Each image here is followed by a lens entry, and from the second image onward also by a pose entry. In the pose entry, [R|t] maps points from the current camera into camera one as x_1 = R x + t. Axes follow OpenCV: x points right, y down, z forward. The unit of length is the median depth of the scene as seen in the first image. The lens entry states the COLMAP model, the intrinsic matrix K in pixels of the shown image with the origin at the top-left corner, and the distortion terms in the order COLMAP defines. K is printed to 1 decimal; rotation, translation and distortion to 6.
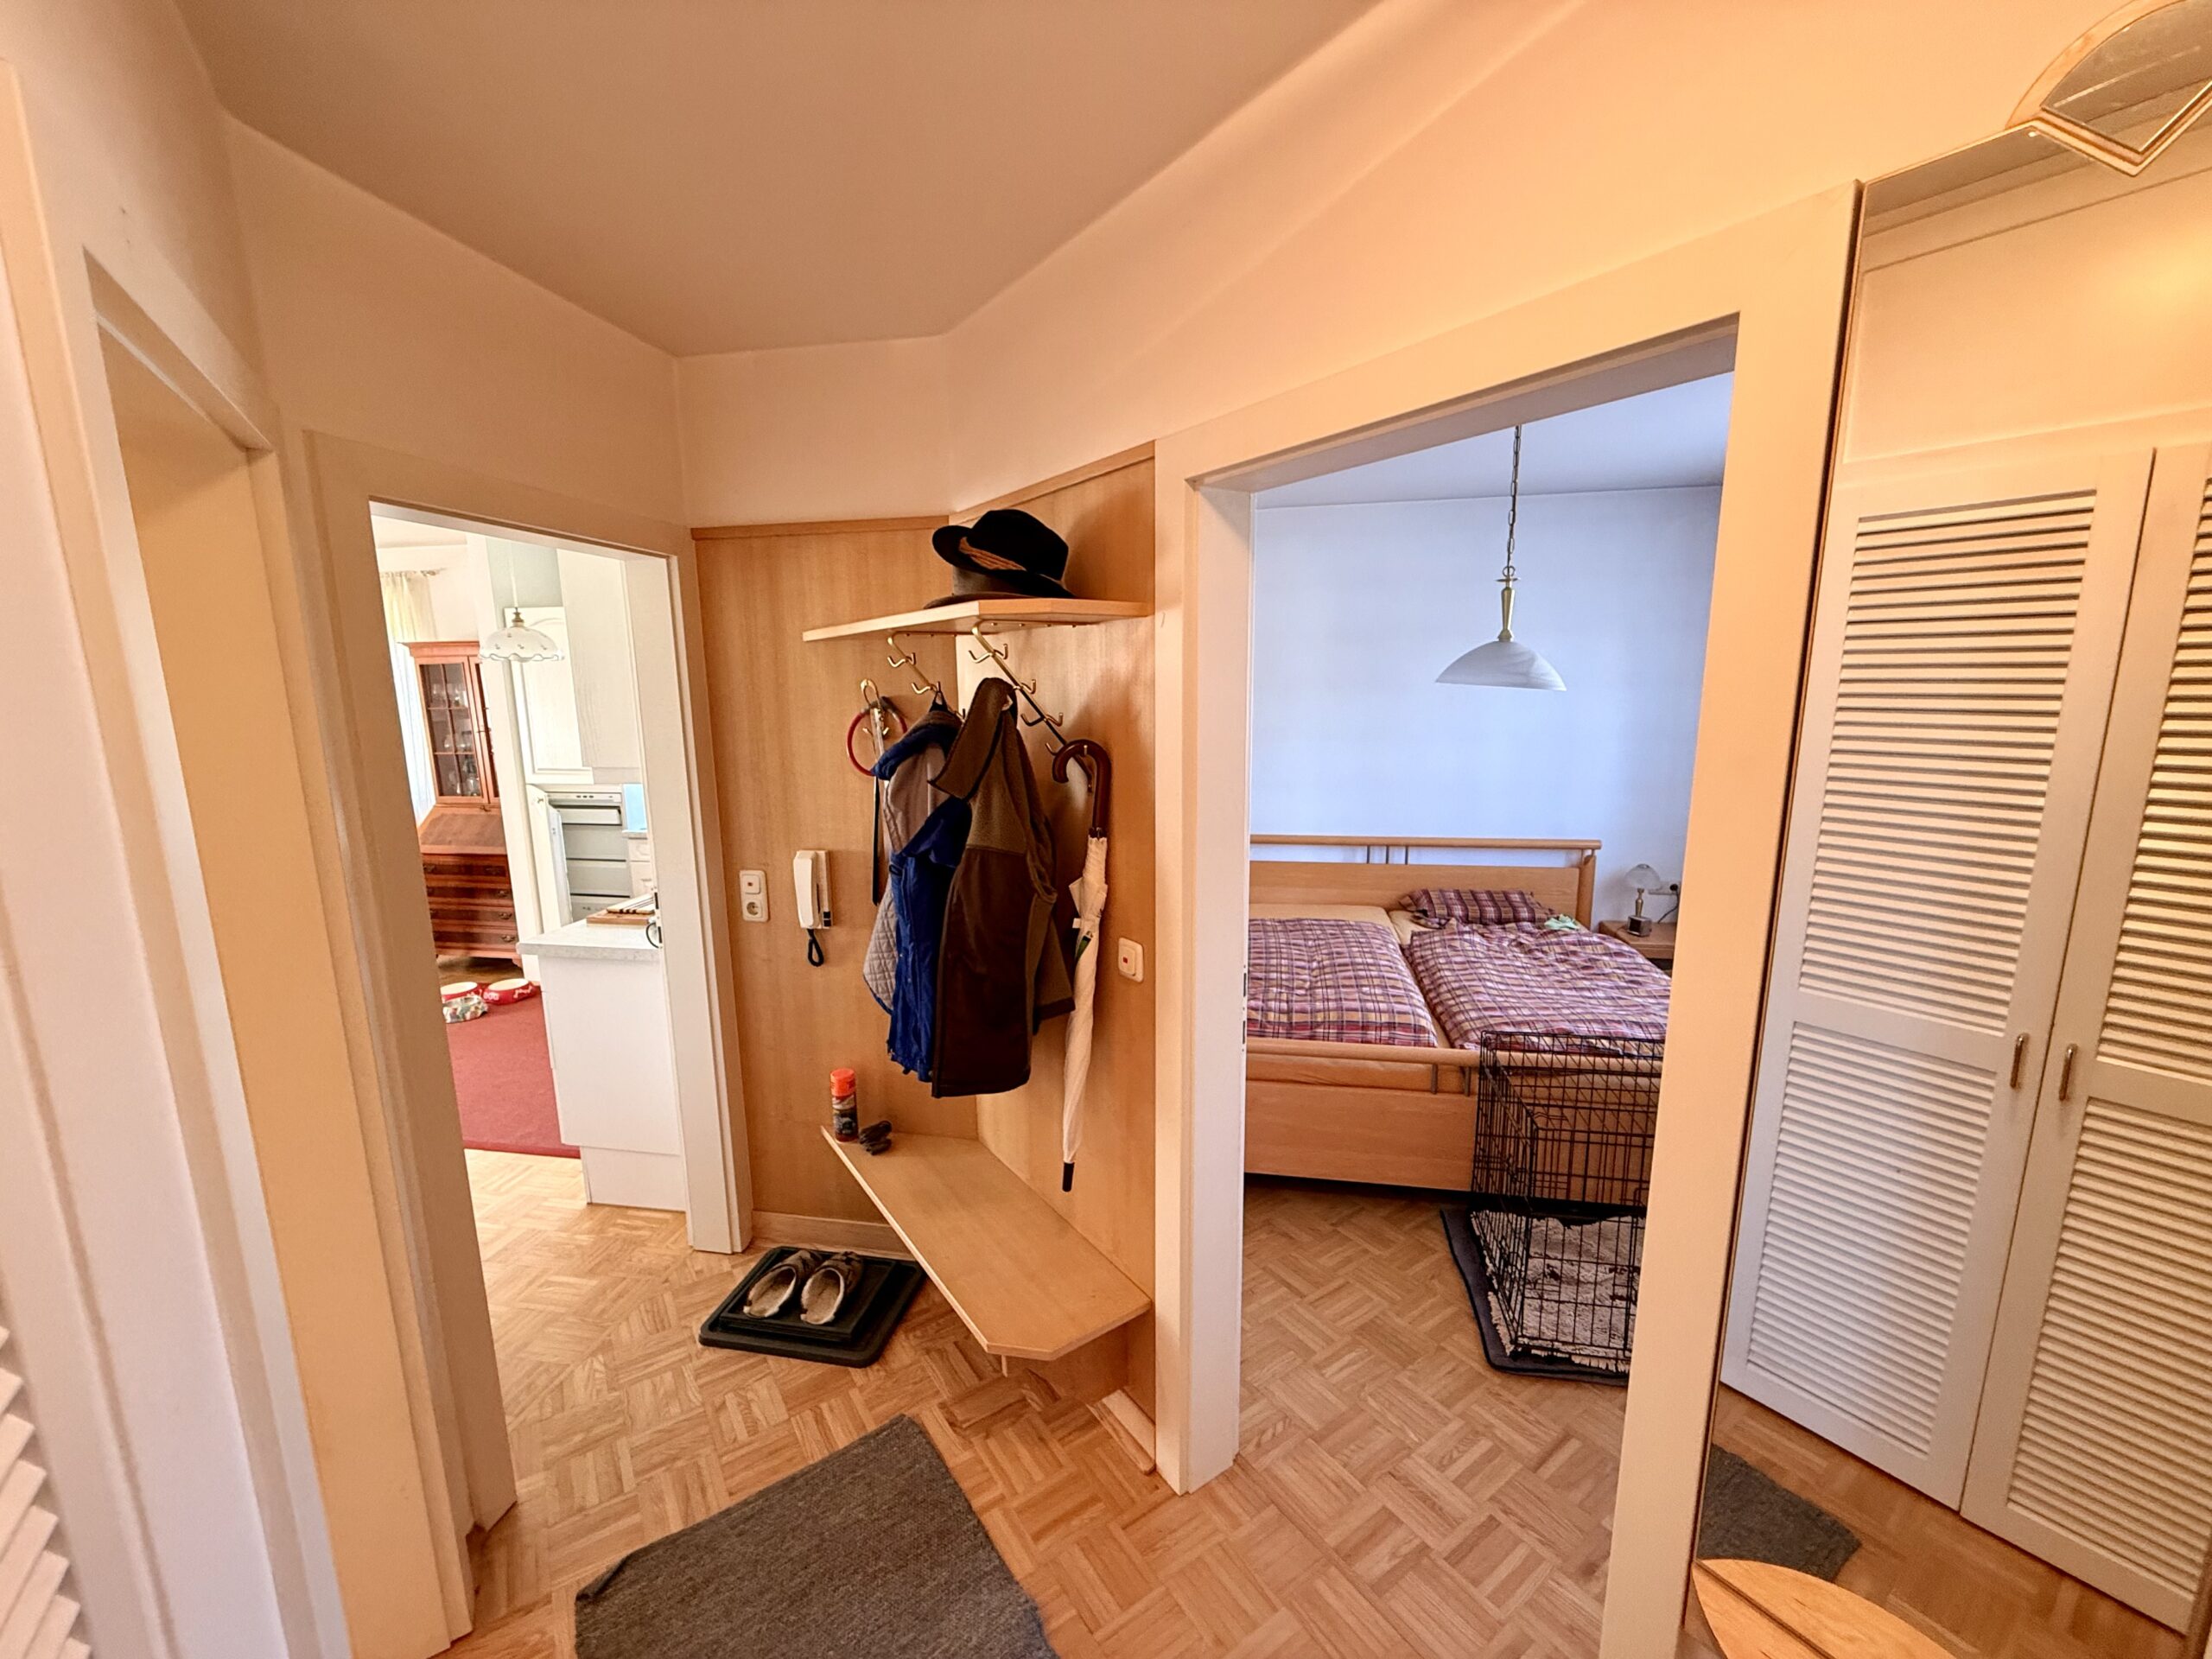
lens RADIAL K [[880.7, 0, 1106.6], [0, 880.7, 835.8], [0, 0, 1]] dist [-0.000351, -0.000355]
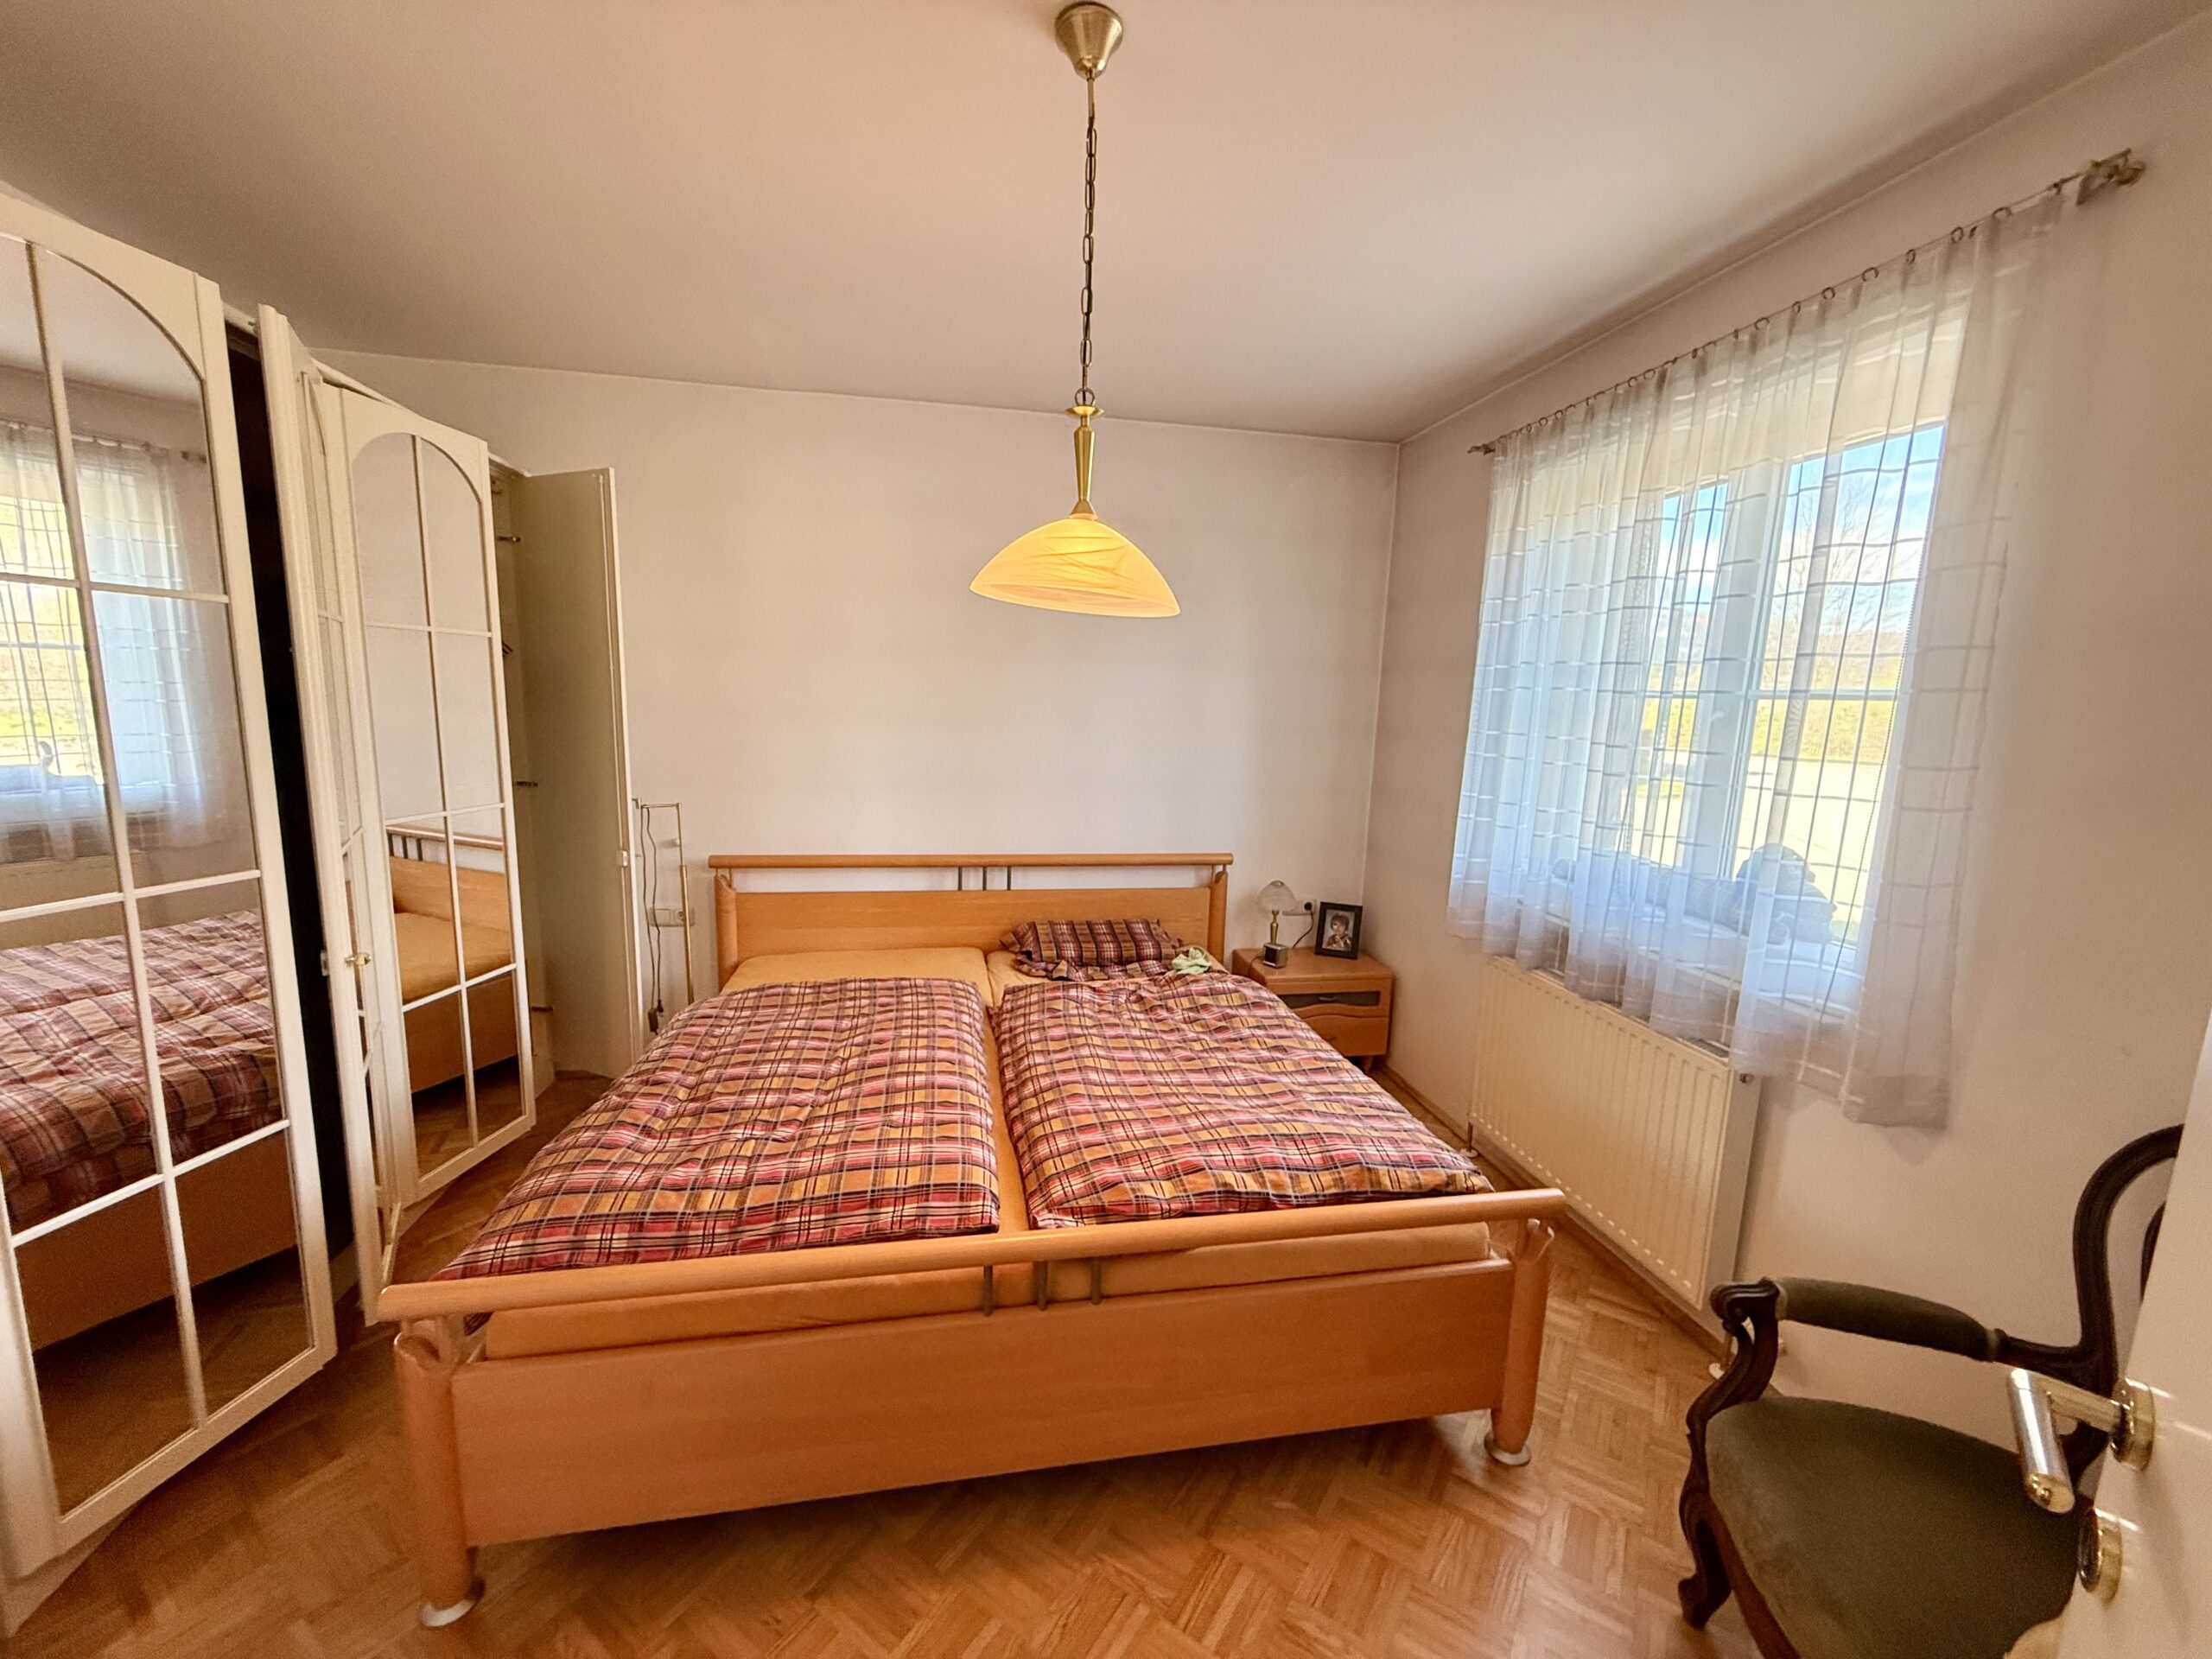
lens RADIAL K [[880.7, 0, 1106.6], [0, 880.7, 835.8], [0, 0, 1]] dist [-0.000351, -0.000355]
pose [[0.931208, -0.014996, 0.364179, 0.179863], [0.020095, 0.999746, -0.010217, -0.006678], [-0.363933, 0.016832, 0.931273, 0.326622]]
